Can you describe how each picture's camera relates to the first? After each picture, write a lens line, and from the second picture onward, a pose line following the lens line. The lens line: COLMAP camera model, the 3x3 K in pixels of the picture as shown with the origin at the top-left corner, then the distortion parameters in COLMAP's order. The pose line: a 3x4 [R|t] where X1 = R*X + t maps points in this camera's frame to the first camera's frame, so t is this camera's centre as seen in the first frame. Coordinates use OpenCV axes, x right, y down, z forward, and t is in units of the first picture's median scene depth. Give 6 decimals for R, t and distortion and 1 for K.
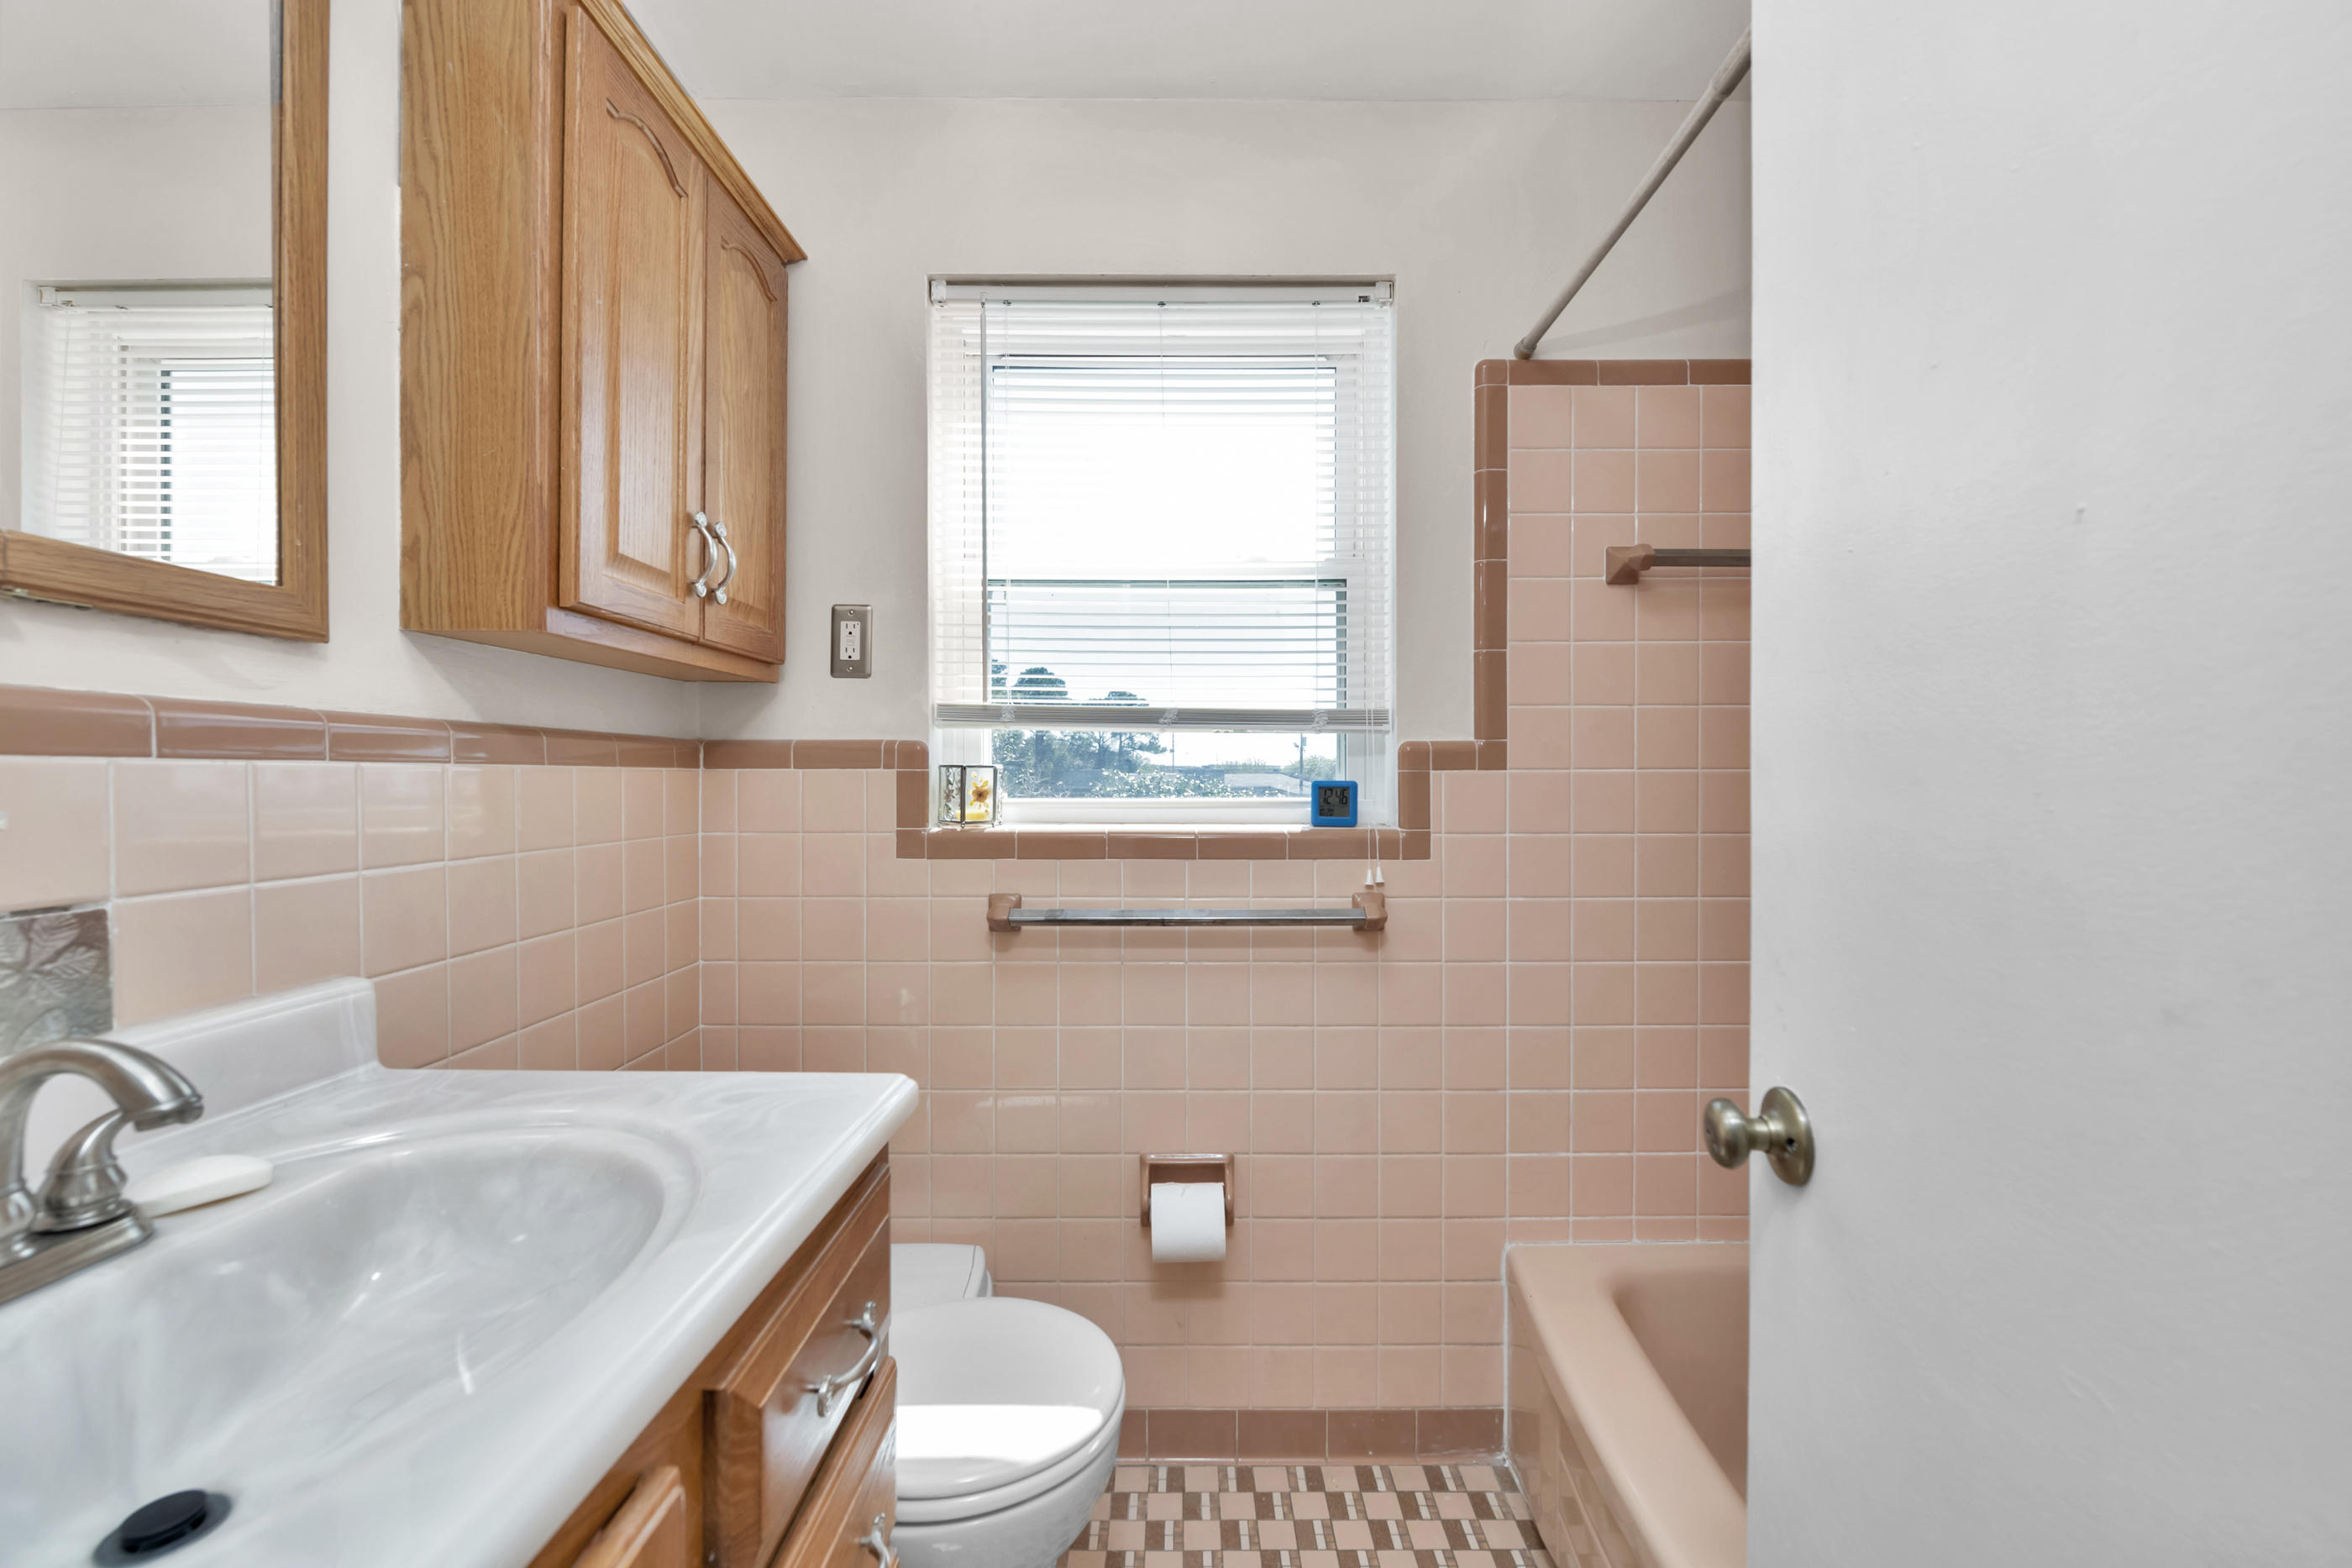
lens RADIAL K [[968.8, 0, 1183.1], [0, 968.8, 771.1], [0, 0, 1]] dist [0.003519, -0.004390]
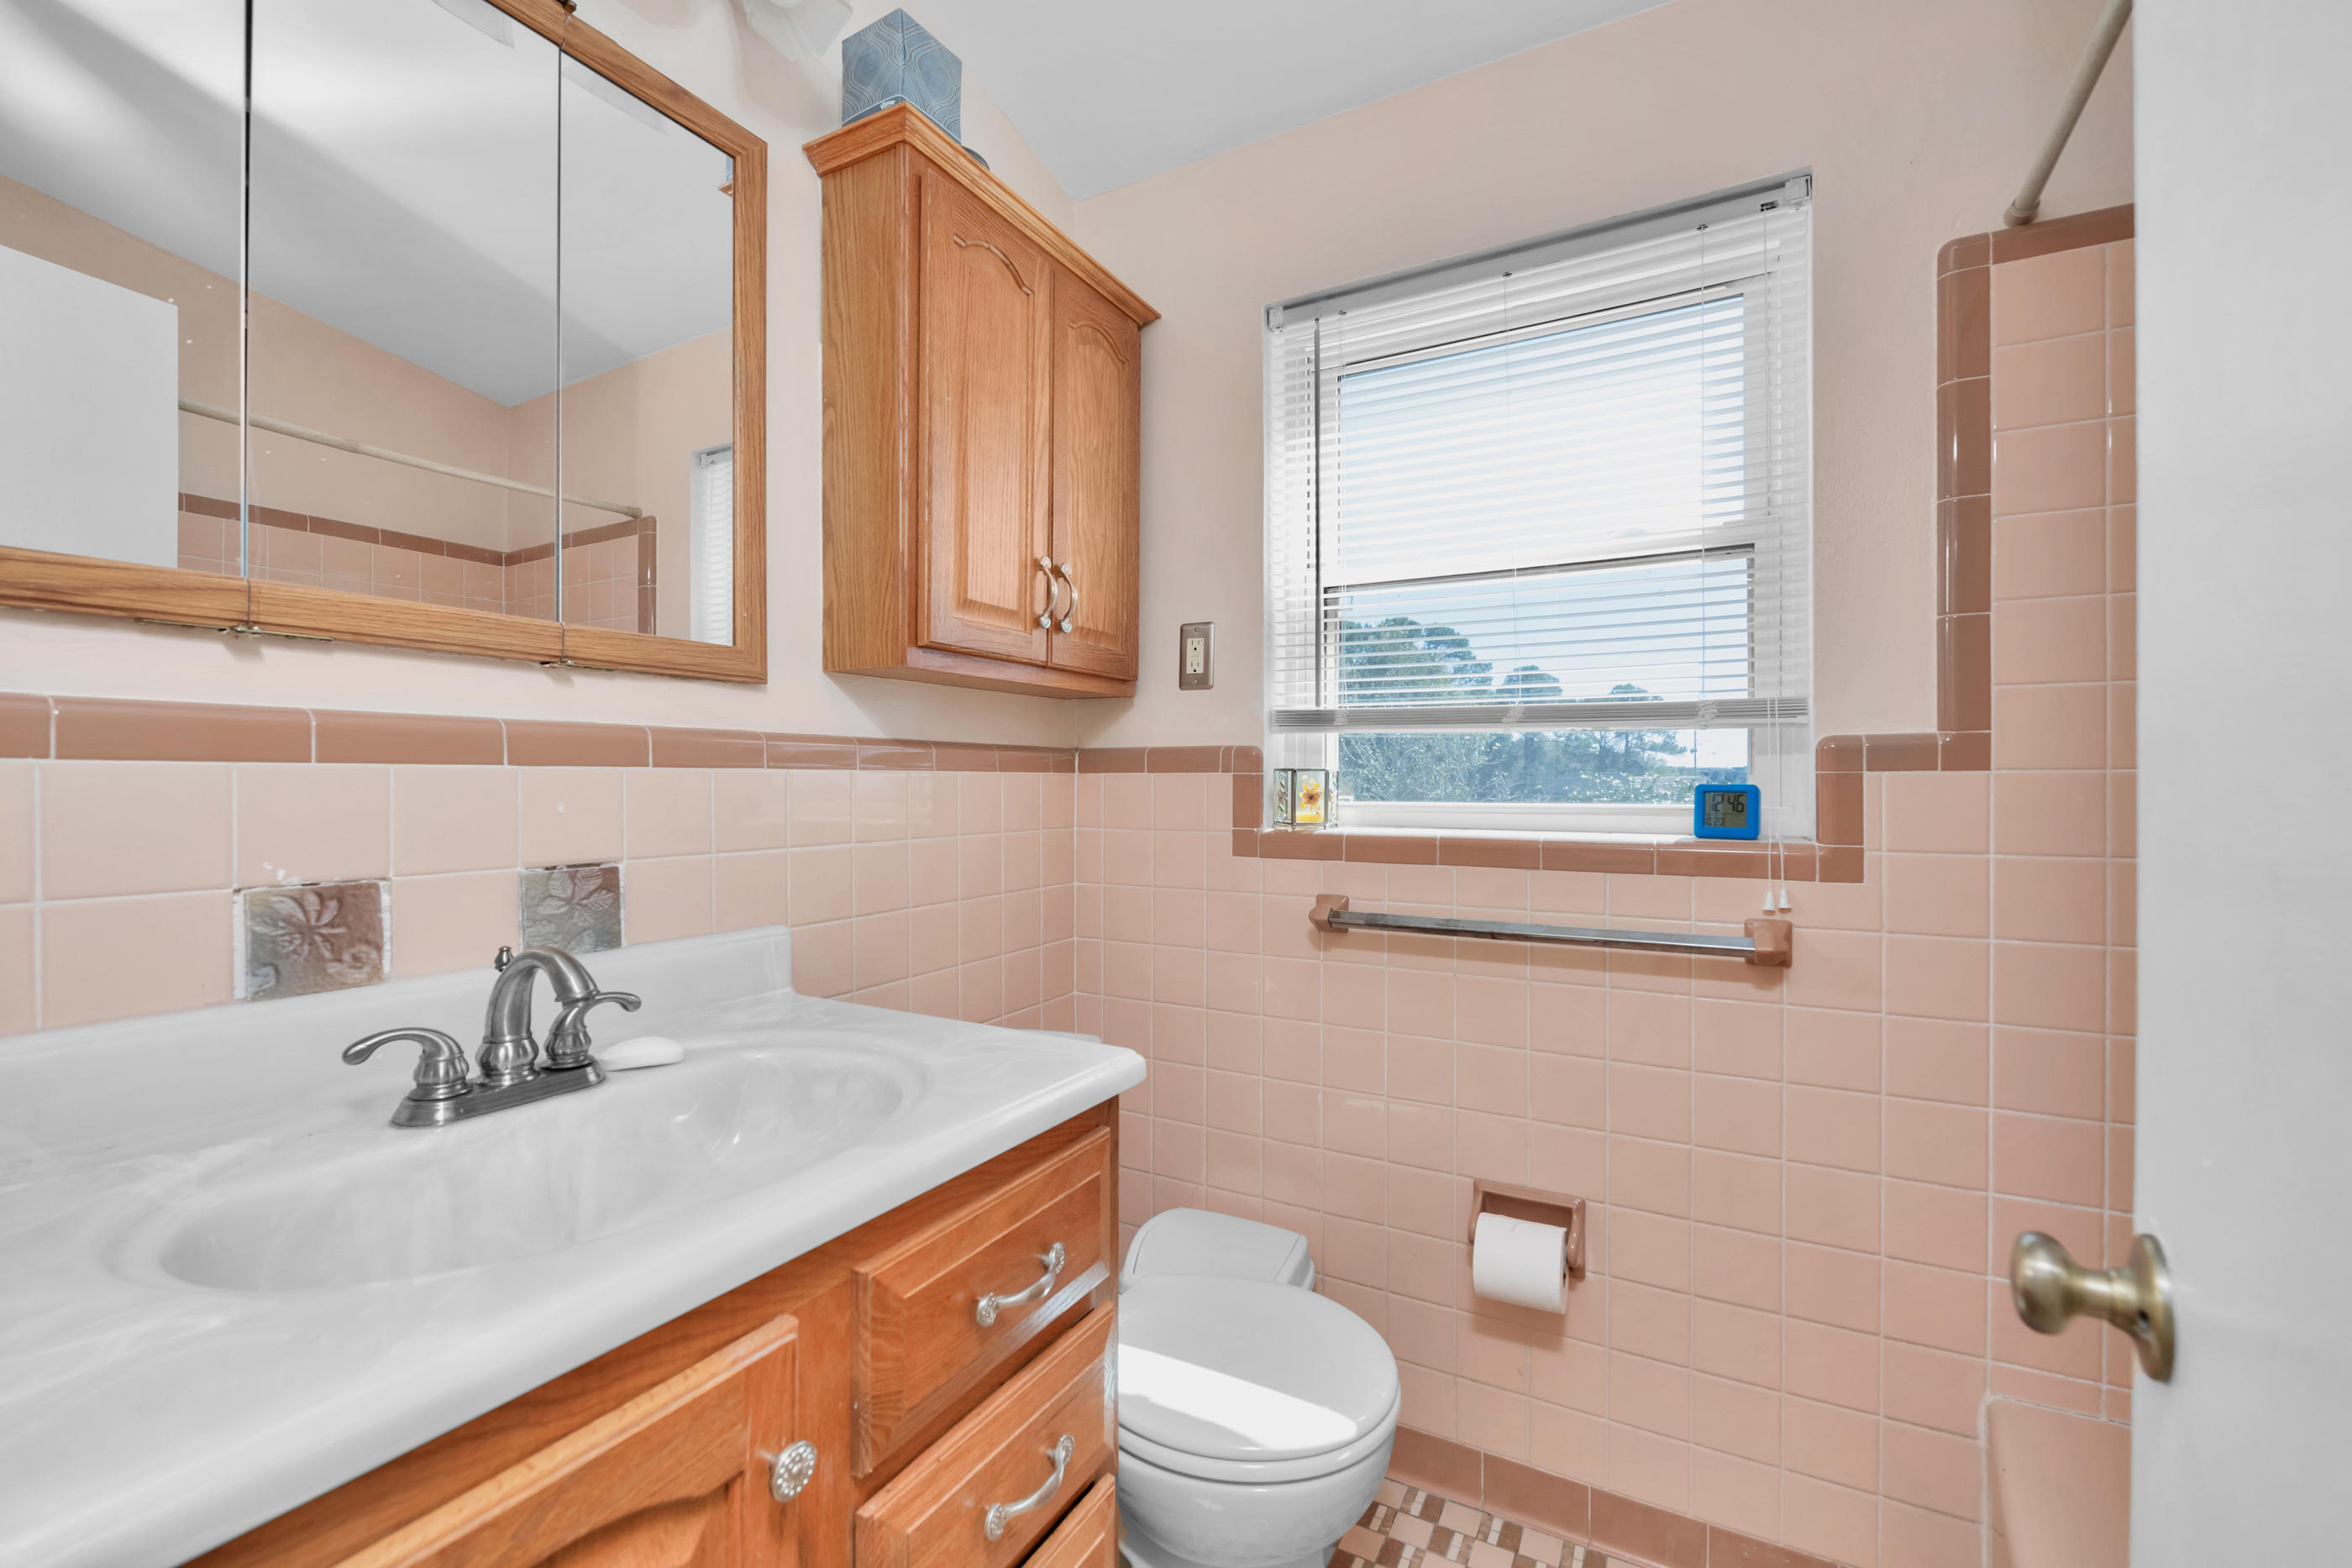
lens RADIAL K [[955.1, 0, 1167.7], [0, 955.1, 771.5], [0, 0, 1]] dist [0.009476, -0.010152]
pose [[0.875514, -0.004854, -0.483169, 0.151261], [0.003273, 0.999986, -0.004114, 0.000756], [0.483182, 0.002021, 0.875517, 0.038023]]
